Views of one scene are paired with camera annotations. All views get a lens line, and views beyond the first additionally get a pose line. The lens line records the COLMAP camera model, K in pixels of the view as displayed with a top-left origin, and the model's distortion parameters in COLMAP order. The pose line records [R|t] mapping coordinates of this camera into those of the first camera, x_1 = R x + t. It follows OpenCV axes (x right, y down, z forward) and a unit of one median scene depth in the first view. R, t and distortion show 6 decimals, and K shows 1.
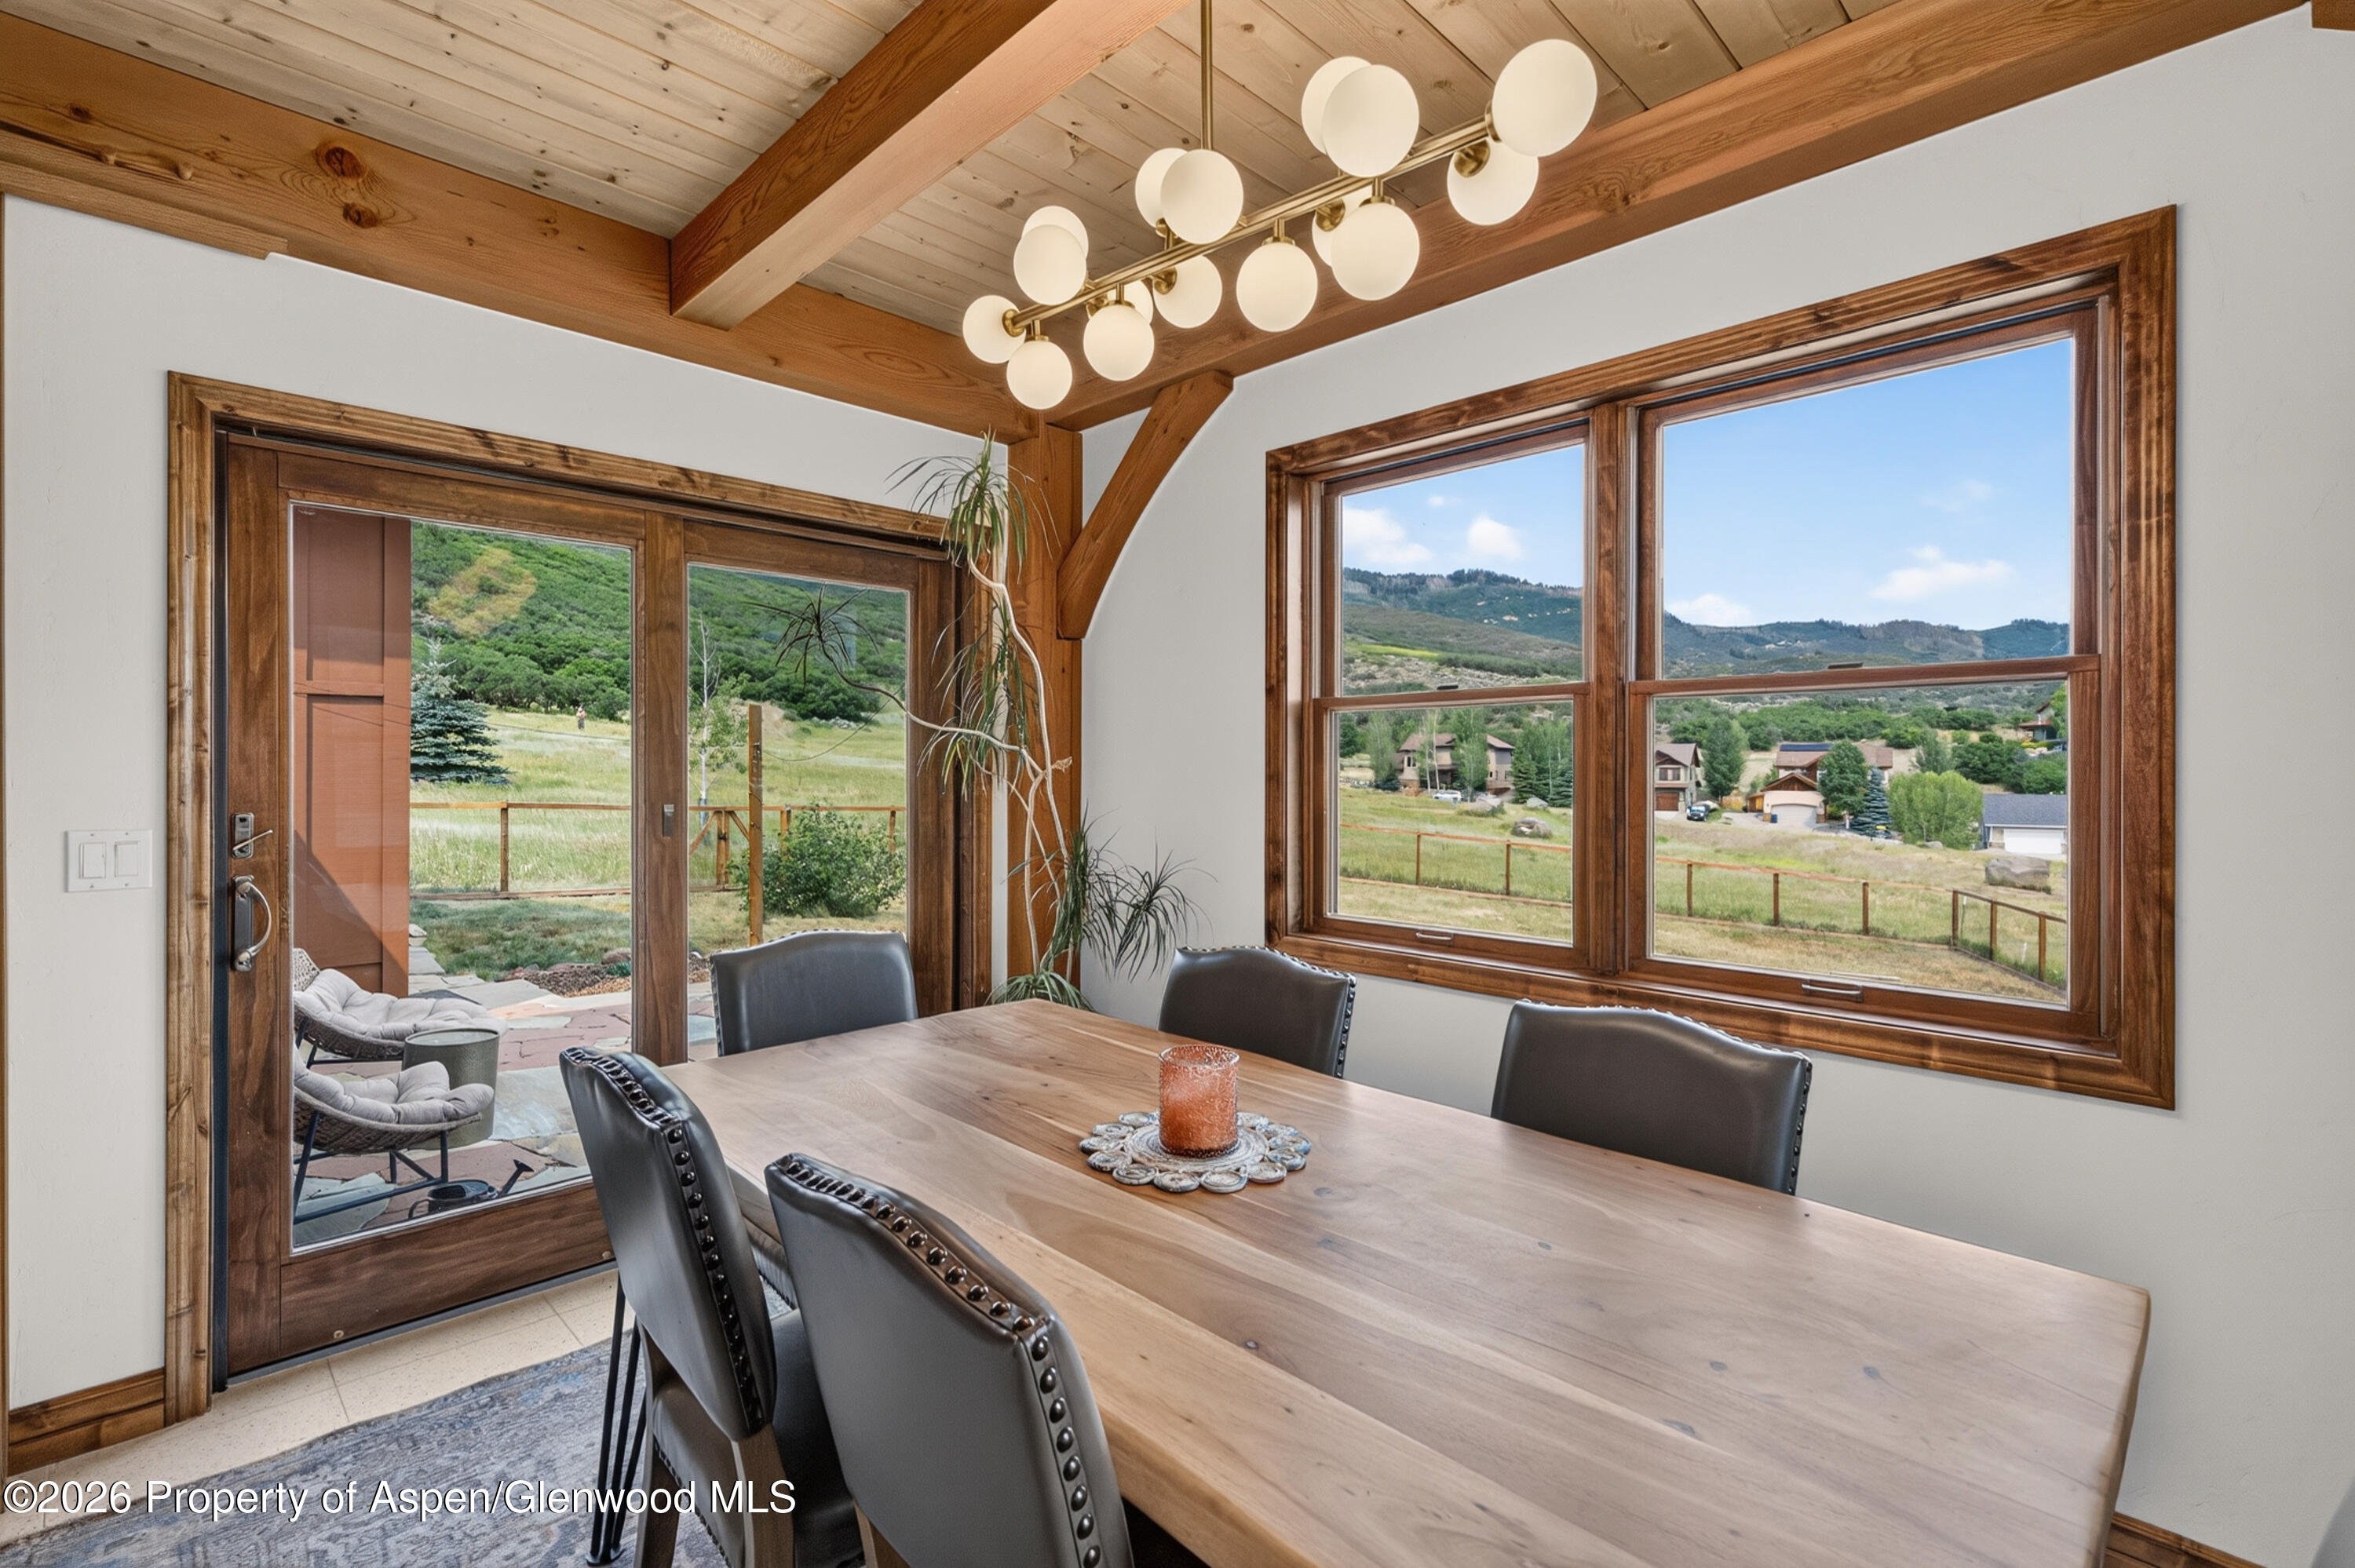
lens RADIAL K [[1053.3, 0, 1177.5], [0, 1053.3, 784.0], [0, 0, 1]] dist [-0.001831, -0.000383]
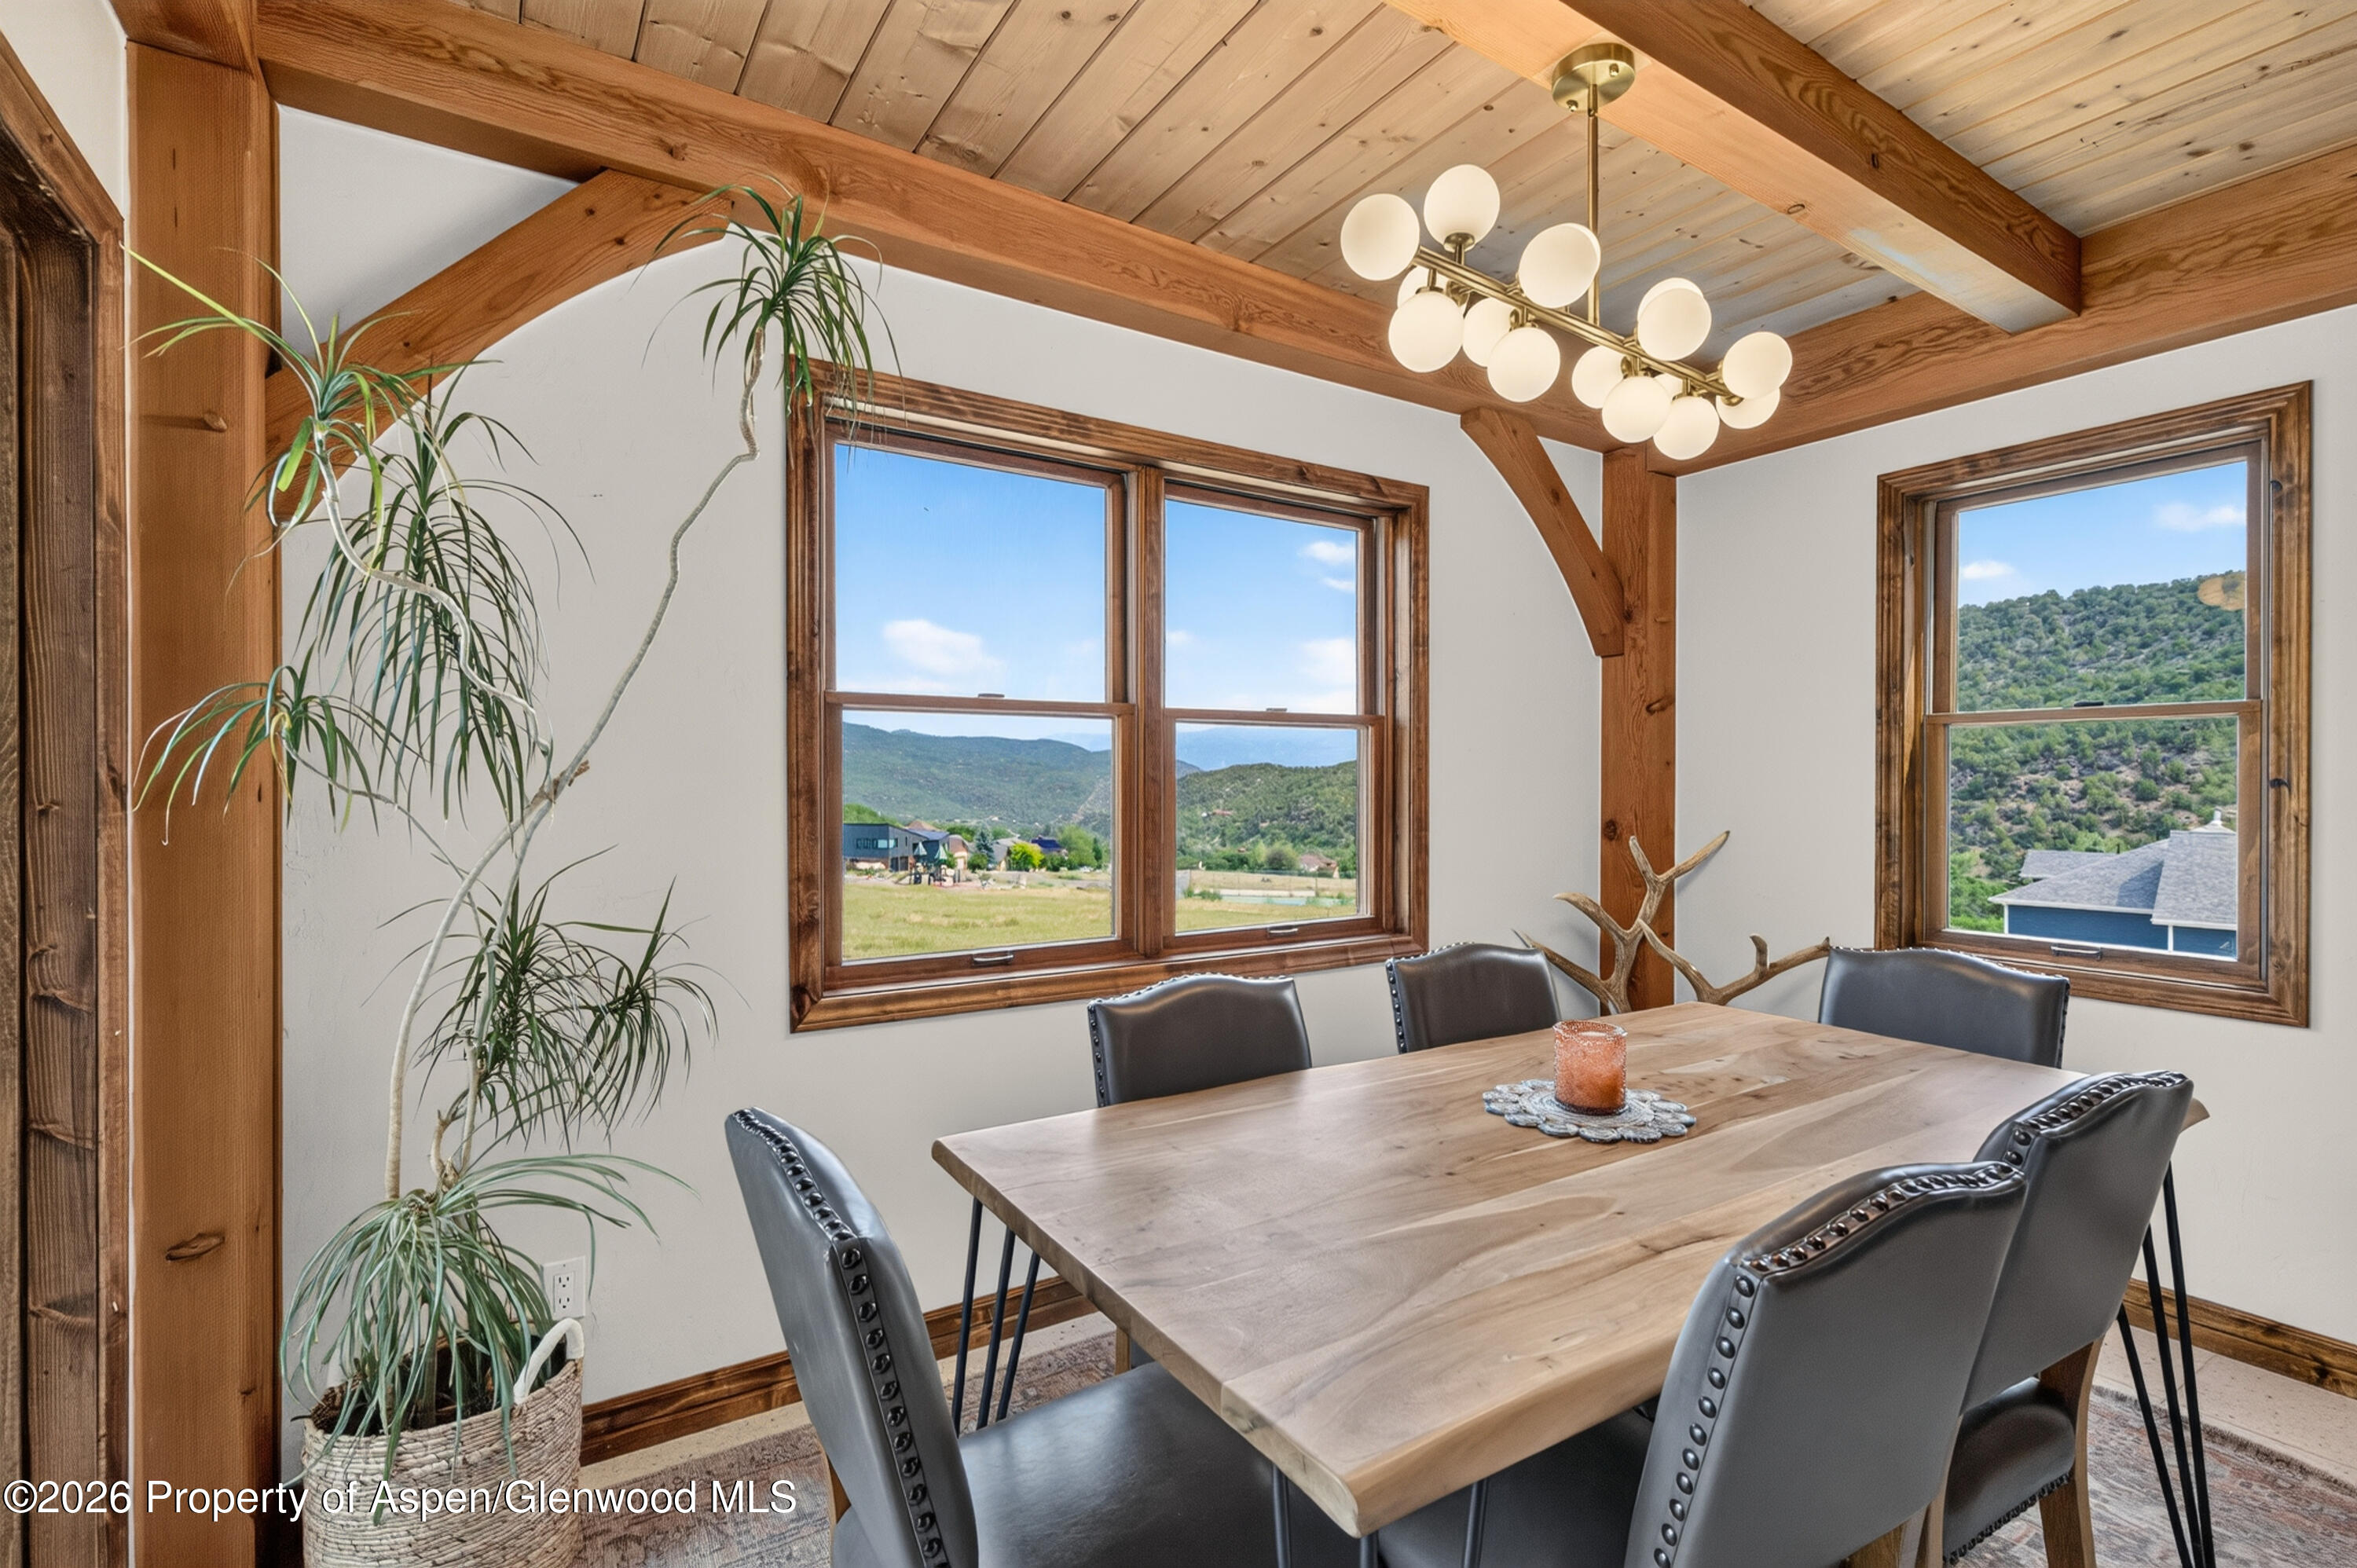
lens RADIAL K [[1075.4, 0, 1178.5], [0, 1075.4, 784.0], [0, 0, 1]] dist [0.001288, 0.000024]
pose [[0.211093, -0.007554, 0.977437, -0.891453], [0.013811, 0.999893, 0.004745, -0.017452], [-0.977368, 0.012498, 0.211175, 0.857796]]
